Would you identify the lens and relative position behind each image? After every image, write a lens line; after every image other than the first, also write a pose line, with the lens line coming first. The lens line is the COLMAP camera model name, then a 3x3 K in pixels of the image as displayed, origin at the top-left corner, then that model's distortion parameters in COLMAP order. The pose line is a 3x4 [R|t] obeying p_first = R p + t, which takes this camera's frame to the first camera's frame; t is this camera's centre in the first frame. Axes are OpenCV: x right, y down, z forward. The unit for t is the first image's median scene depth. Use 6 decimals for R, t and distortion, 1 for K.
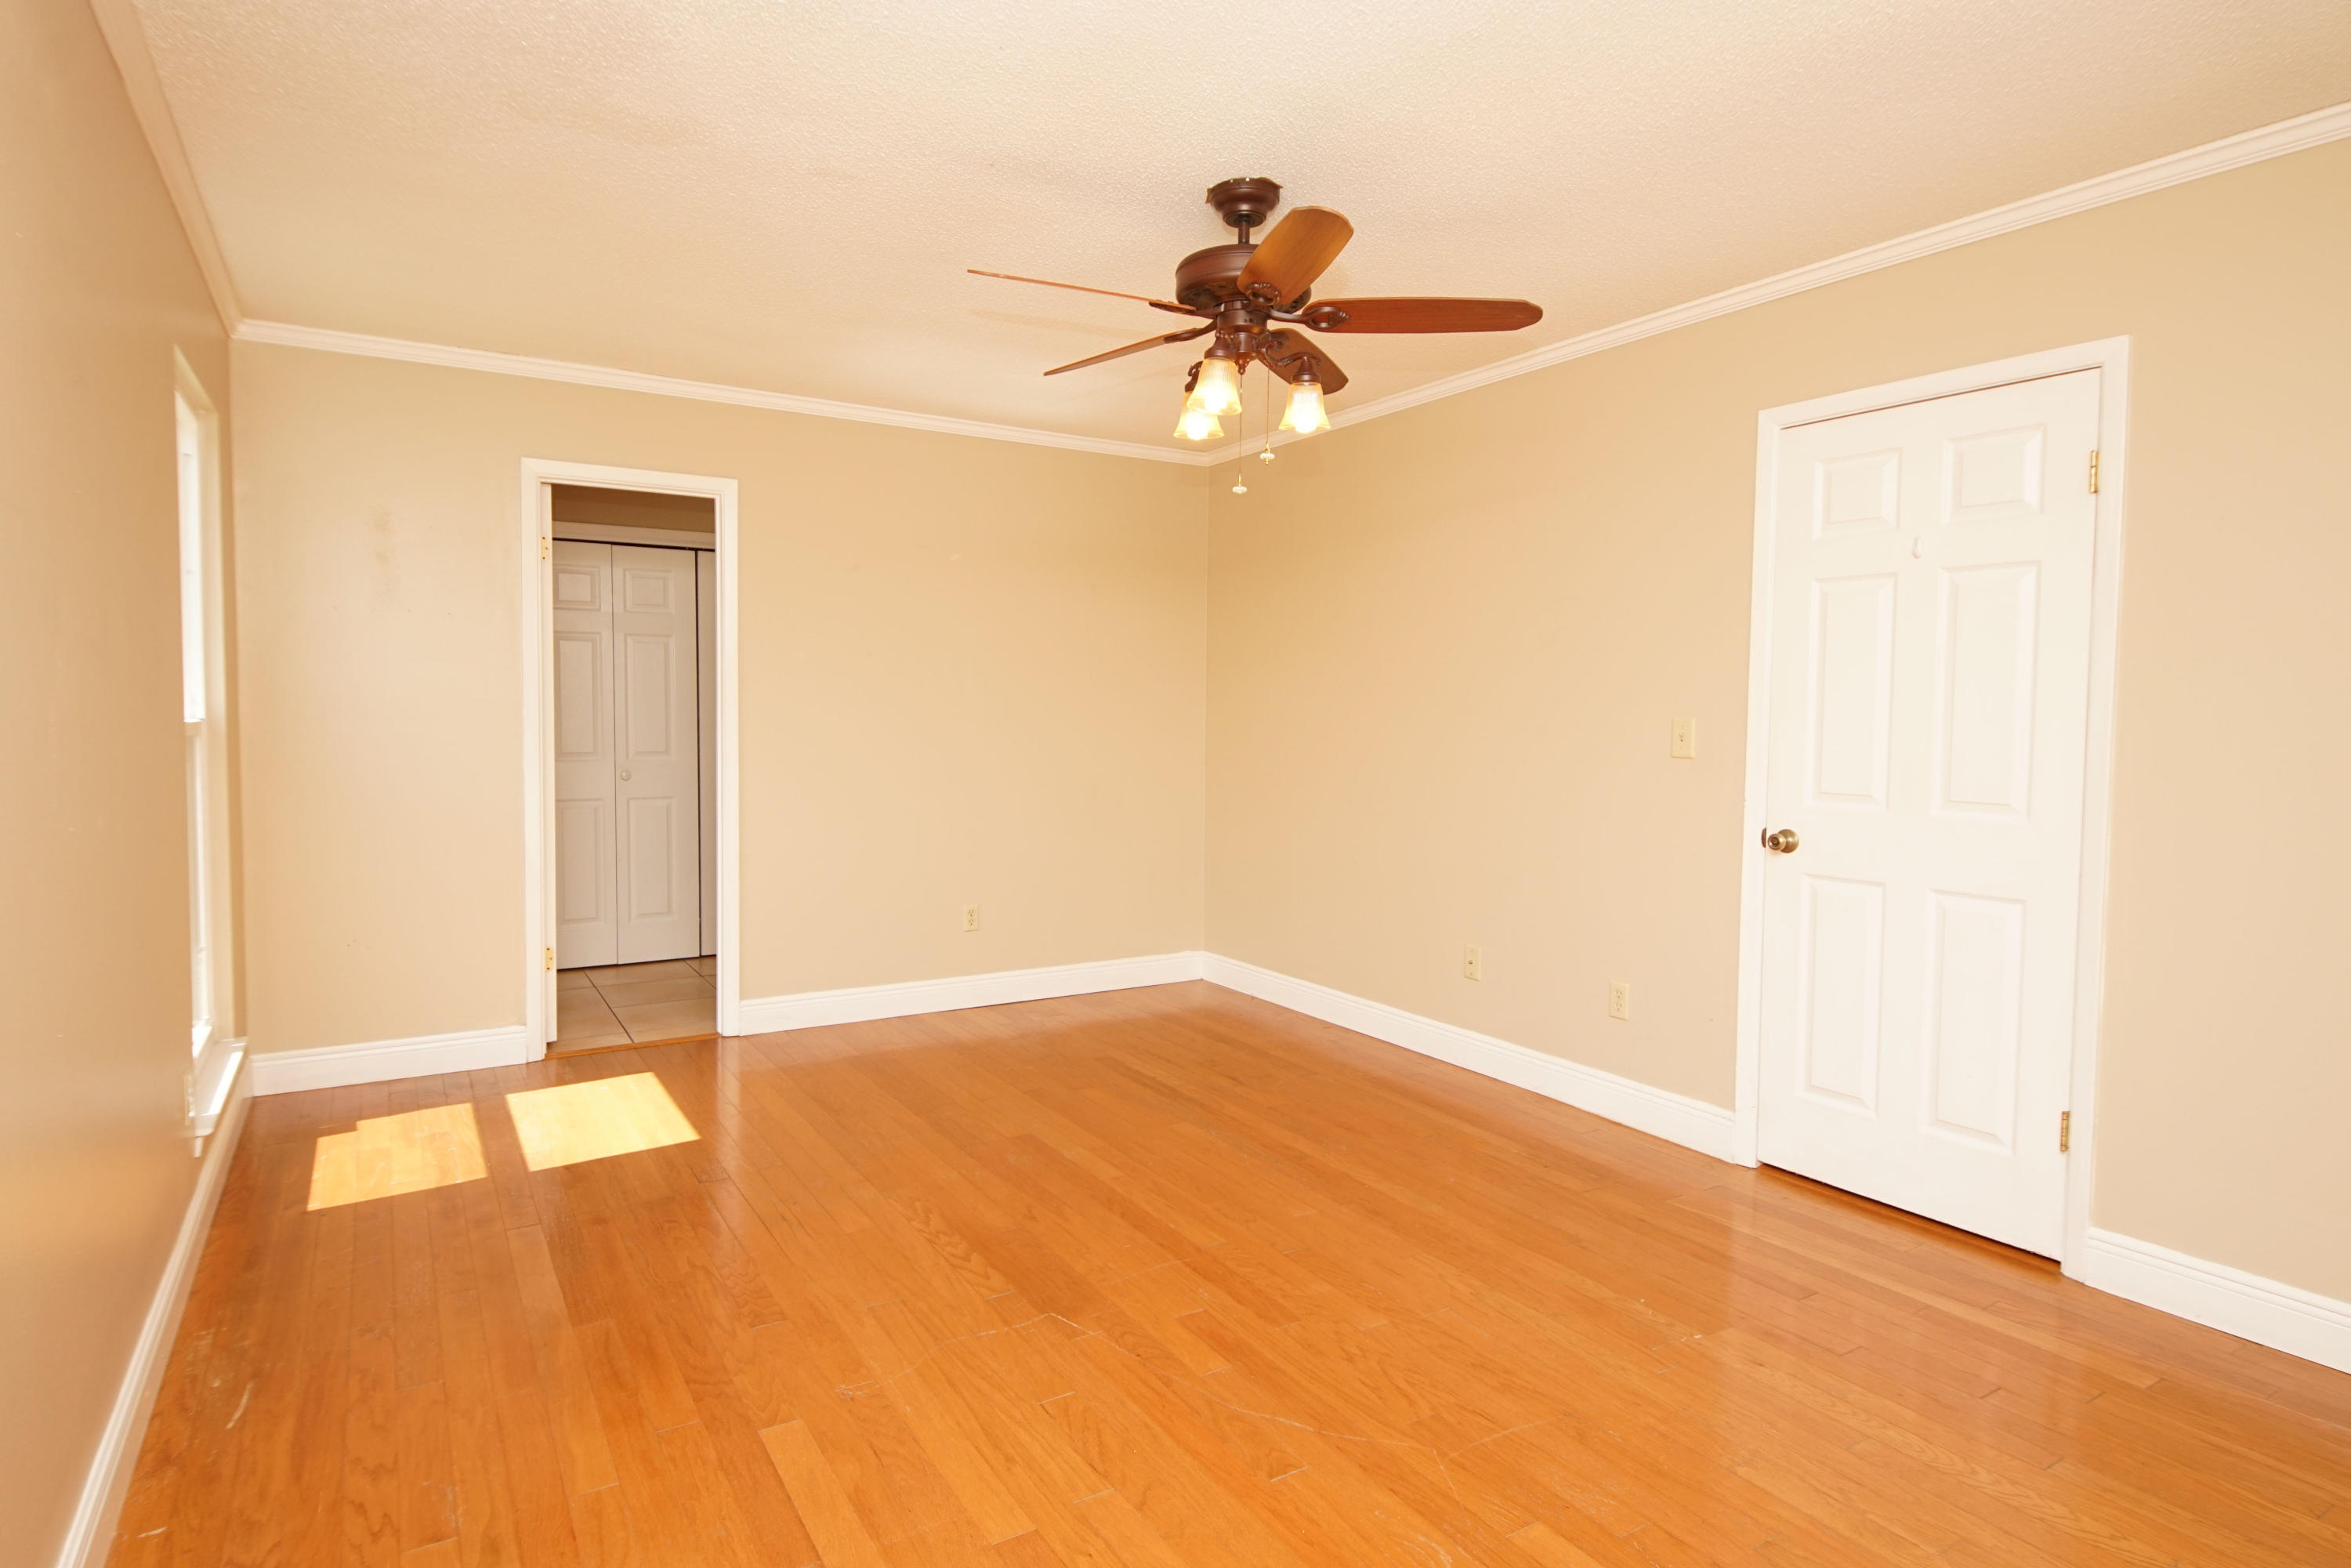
lens RADIAL K [[1256.7, 0, 1157.8], [0, 1256.7, 770.2], [0, 0, 1]] dist [0.042833, -0.039366]
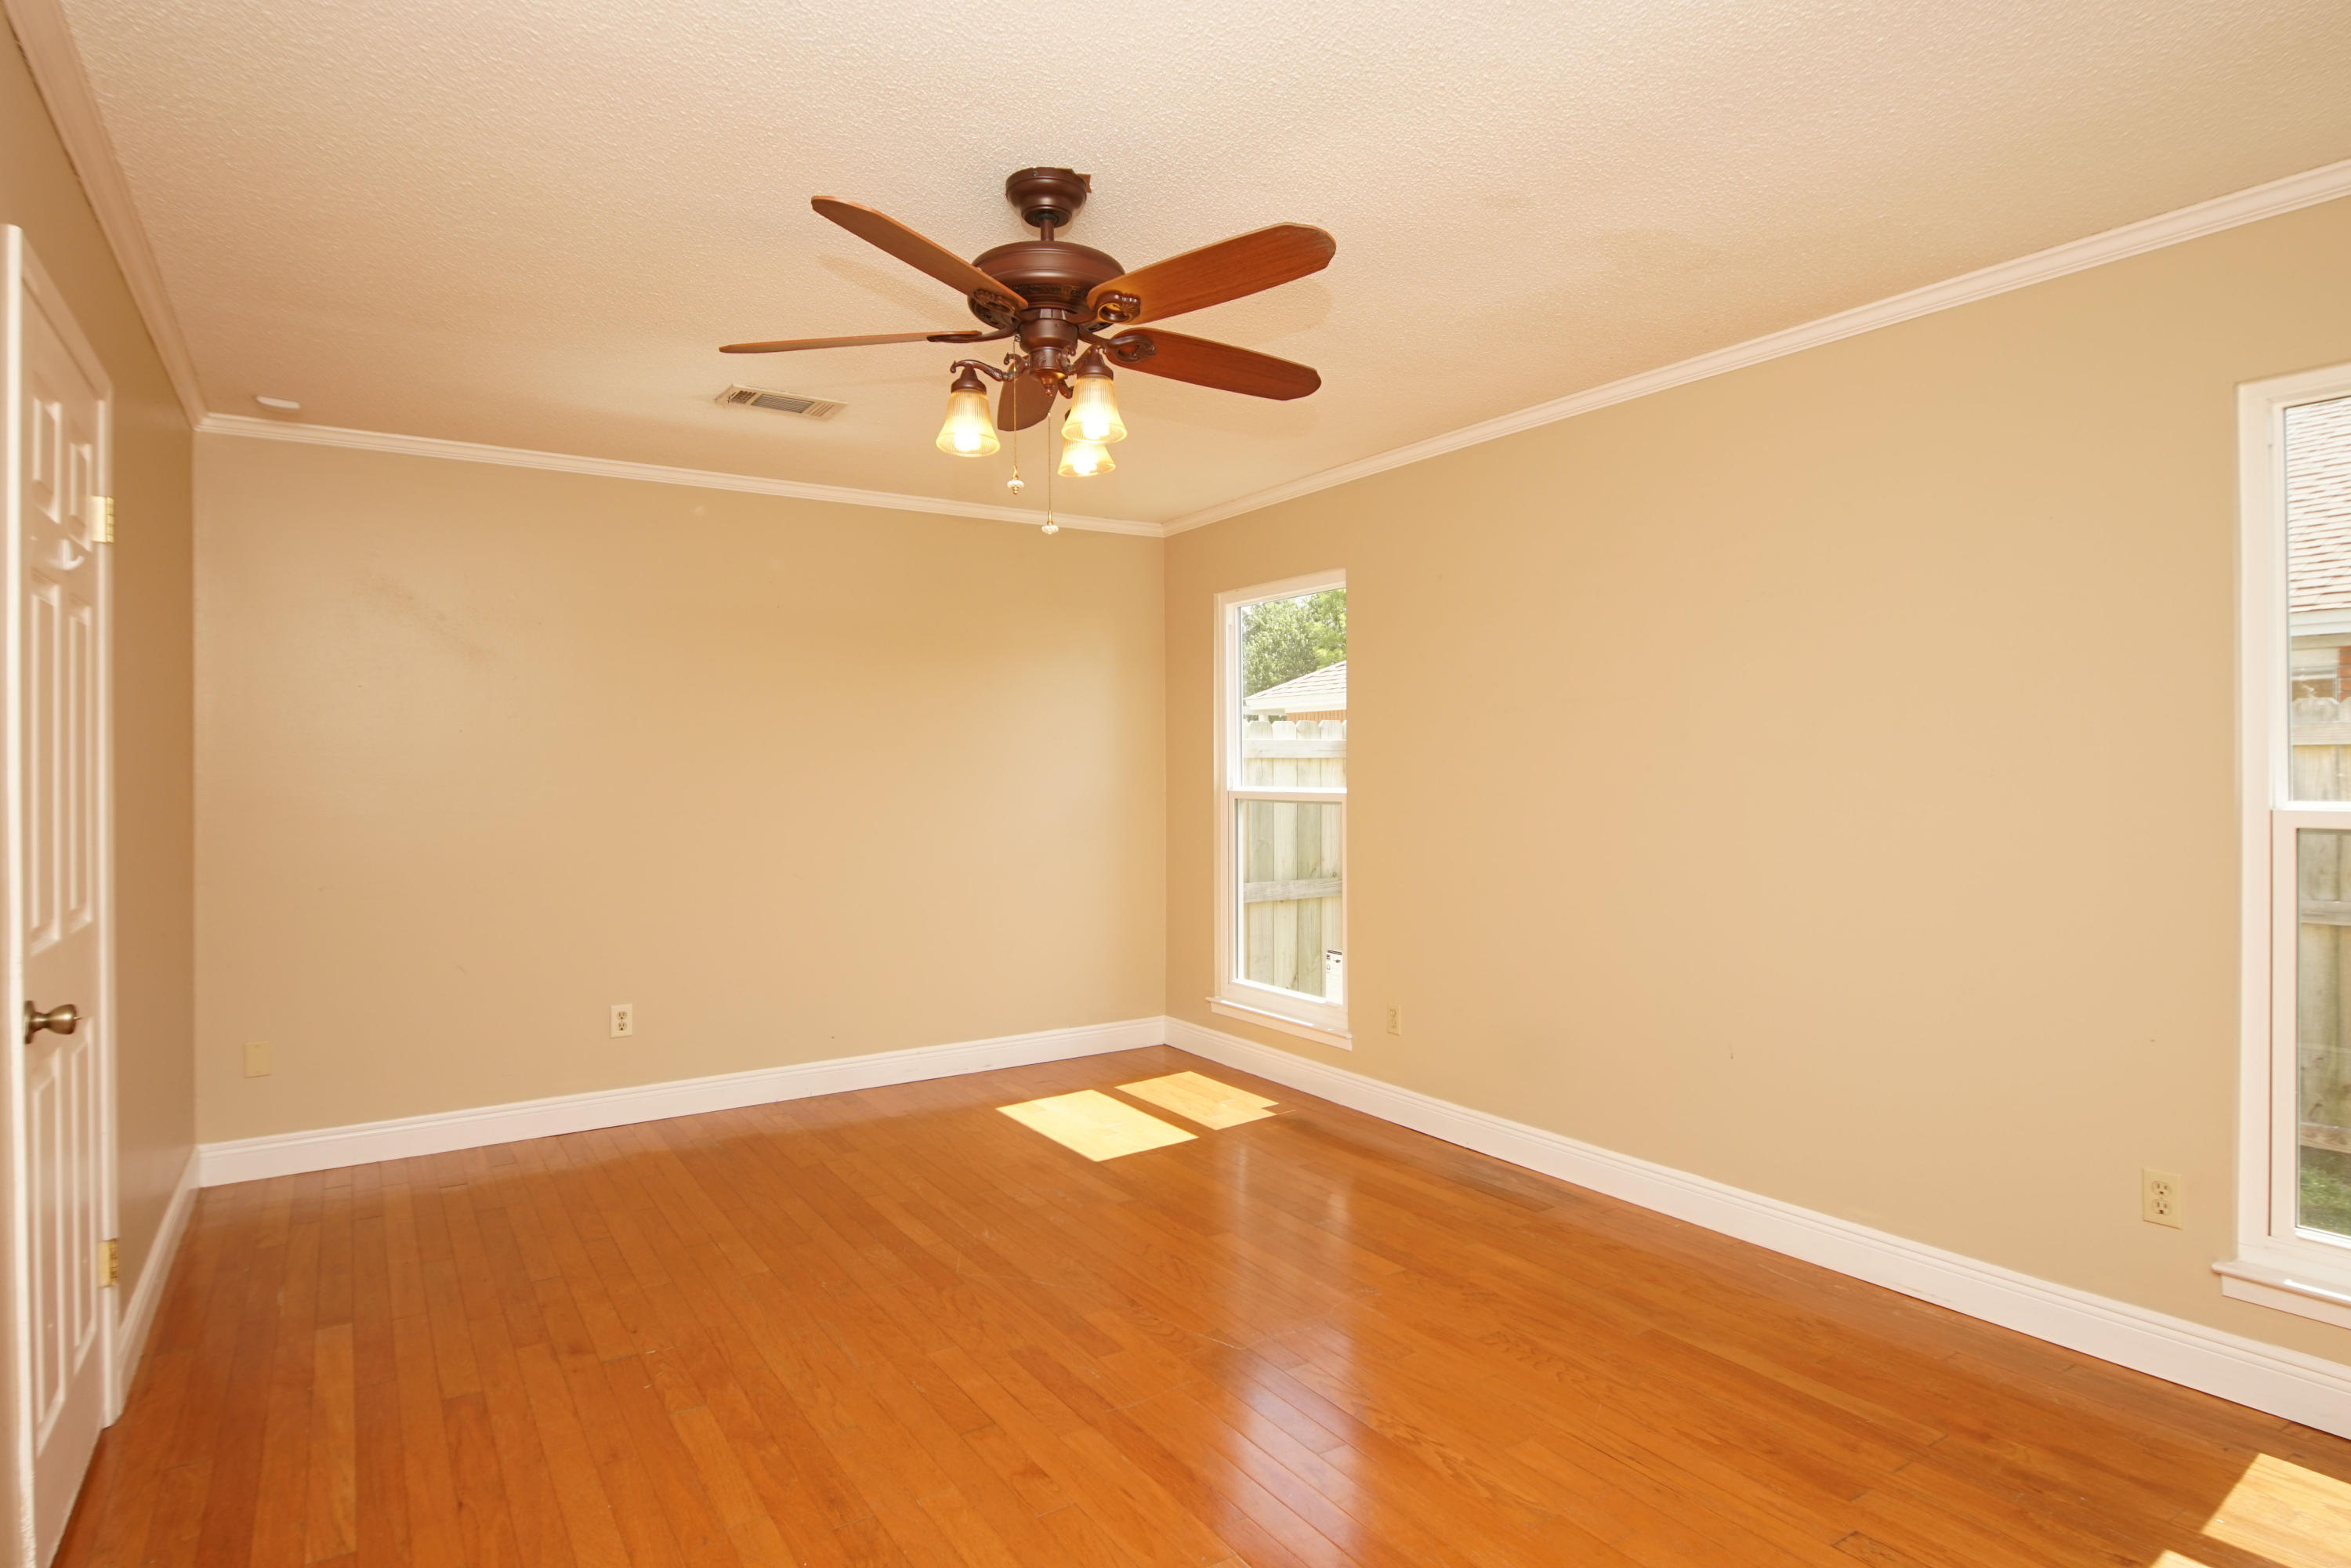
lens RADIAL K [[1256.7, 0, 1157.8], [0, 1256.7, 770.2], [0, 0, 1]] dist [0.042833, -0.039366]
pose [[-0.999771, -0.004421, -0.020936, 0.009514], [-0.005443, 0.998783, 0.049010, -0.103350], [0.020694, 0.049113, -0.998579, 1.885959]]
